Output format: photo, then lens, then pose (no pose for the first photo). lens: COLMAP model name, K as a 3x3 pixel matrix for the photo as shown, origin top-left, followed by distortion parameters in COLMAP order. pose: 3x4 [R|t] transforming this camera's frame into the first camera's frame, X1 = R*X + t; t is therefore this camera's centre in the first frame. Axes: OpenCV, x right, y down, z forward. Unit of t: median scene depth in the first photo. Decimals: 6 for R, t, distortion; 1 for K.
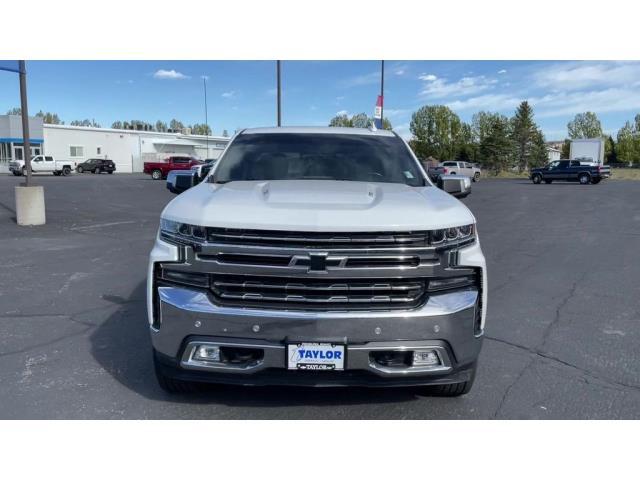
lens RADIAL K [[562.0, 0, 320.0], [0, 562.0, 240.0], [0, 0, 1]] dist [0.095901, -0.150870]
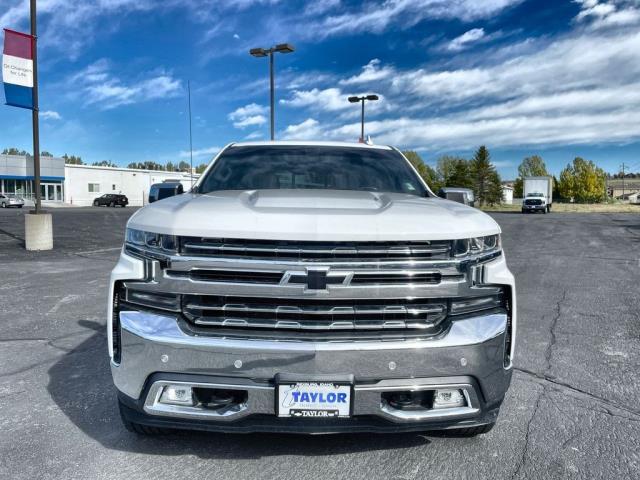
lens RADIAL K [[487.9, 0, 321.4], [0, 487.9, 230.0], [0, 0, 1]] dist [0.069248, -0.093177]
pose [[0.999622, -0.001135, 0.027478, -0.014470], [0.003098, 0.997434, -0.071518, 0.017900], [-0.027326, 0.071576, 0.997061, 0.277682]]
